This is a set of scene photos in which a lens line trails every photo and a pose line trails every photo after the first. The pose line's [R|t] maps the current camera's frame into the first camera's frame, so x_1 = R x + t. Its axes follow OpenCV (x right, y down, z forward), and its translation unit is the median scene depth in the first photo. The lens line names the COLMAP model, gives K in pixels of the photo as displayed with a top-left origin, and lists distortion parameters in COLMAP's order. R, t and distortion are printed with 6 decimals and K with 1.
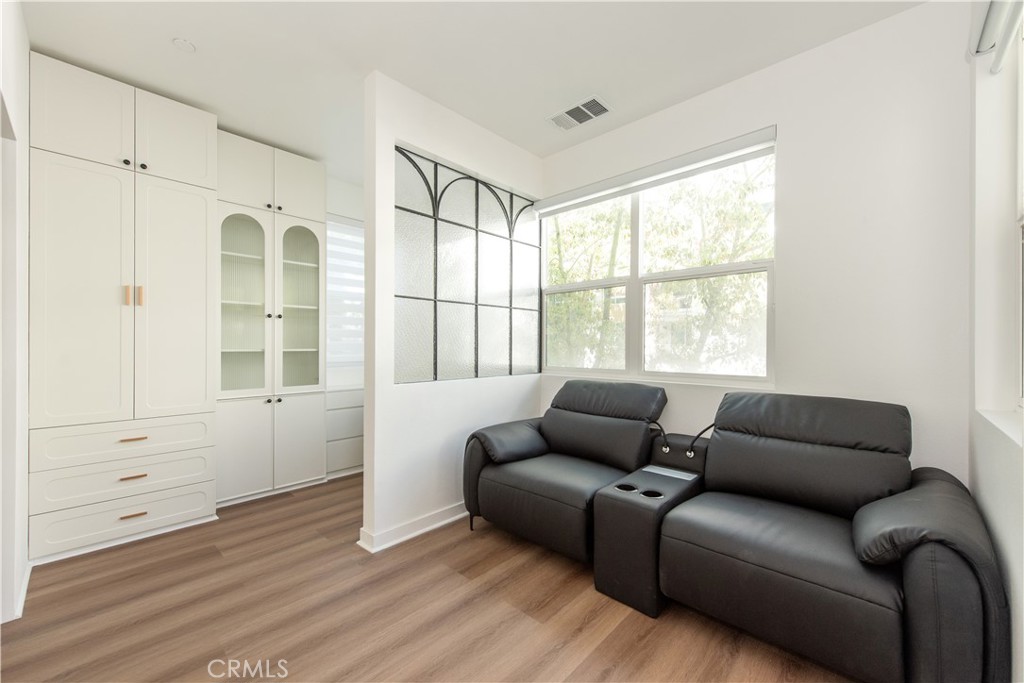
lens RADIAL K [[403.7, 0, 512.0], [0, 403.7, 341.5], [0, 0, 1]] dist [0.014077, -0.000158]
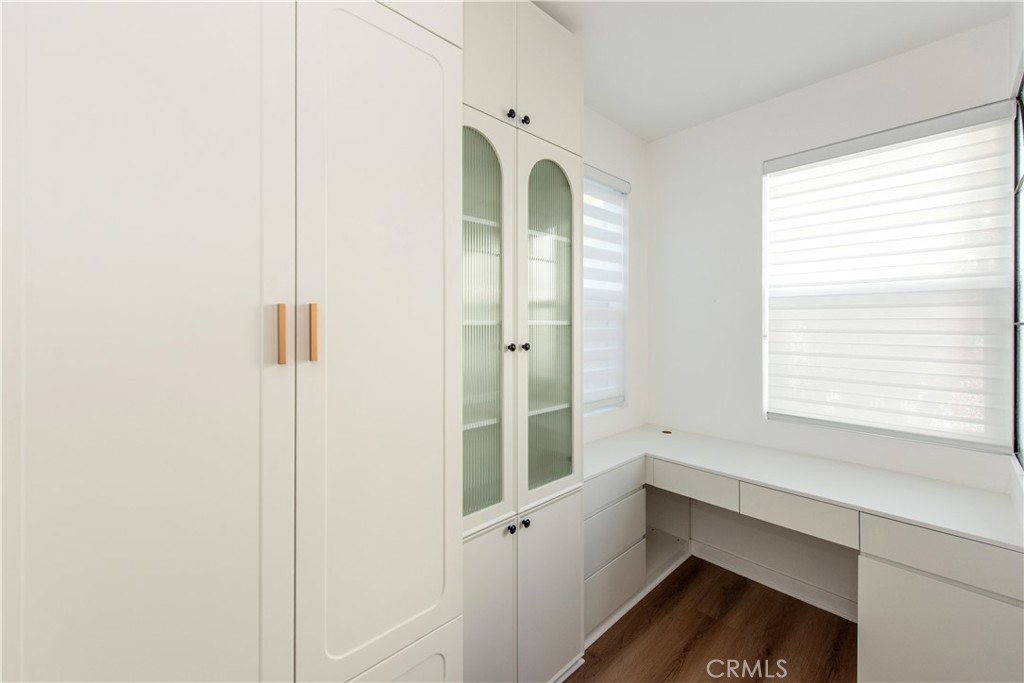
lens RADIAL K [[406.5, 0, 511.8], [0, 406.5, 323.0], [0, 0, 1]] dist [0.015950, -0.000073]
pose [[0.996784, -0.000154, -0.080139, -0.604577], [0.000526, 0.999989, 0.004621, -0.101224], [0.080138, -0.004648, 0.996773, 0.571698]]
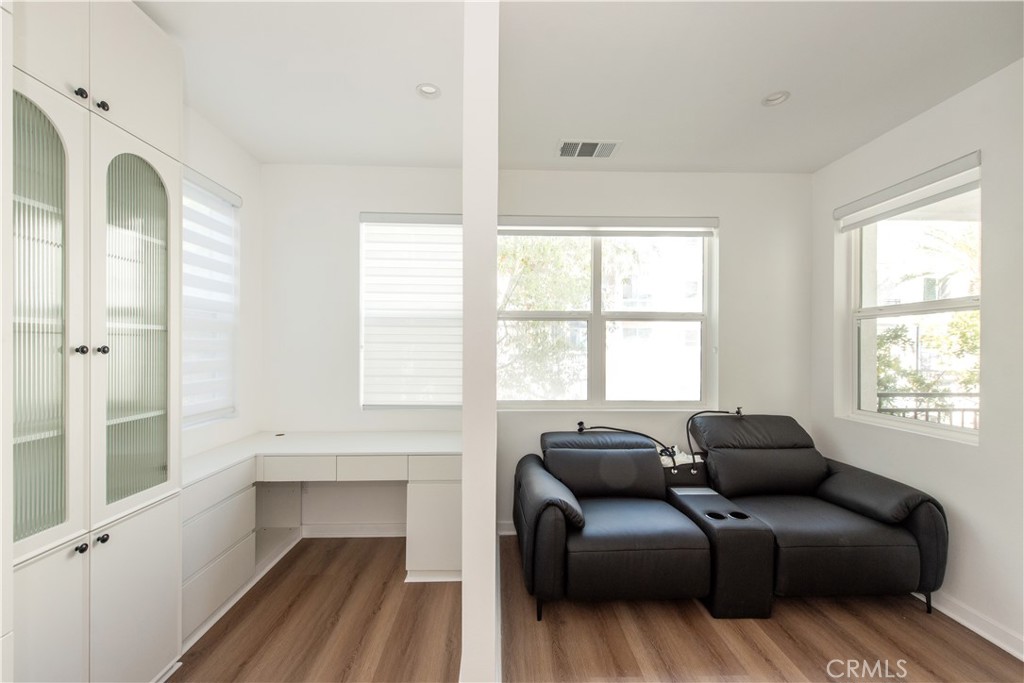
lens RADIAL K [[399.9, 0, 511.8], [0, 399.9, 347.6], [0, 0, 1]] dist [0.014924, -0.005165]
pose [[0.711727, 0.000869, 0.702455, -0.620274], [-0.007007, 0.999958, 0.005862, -0.076999], [-0.702421, -0.009094, 0.711704, 0.408253]]
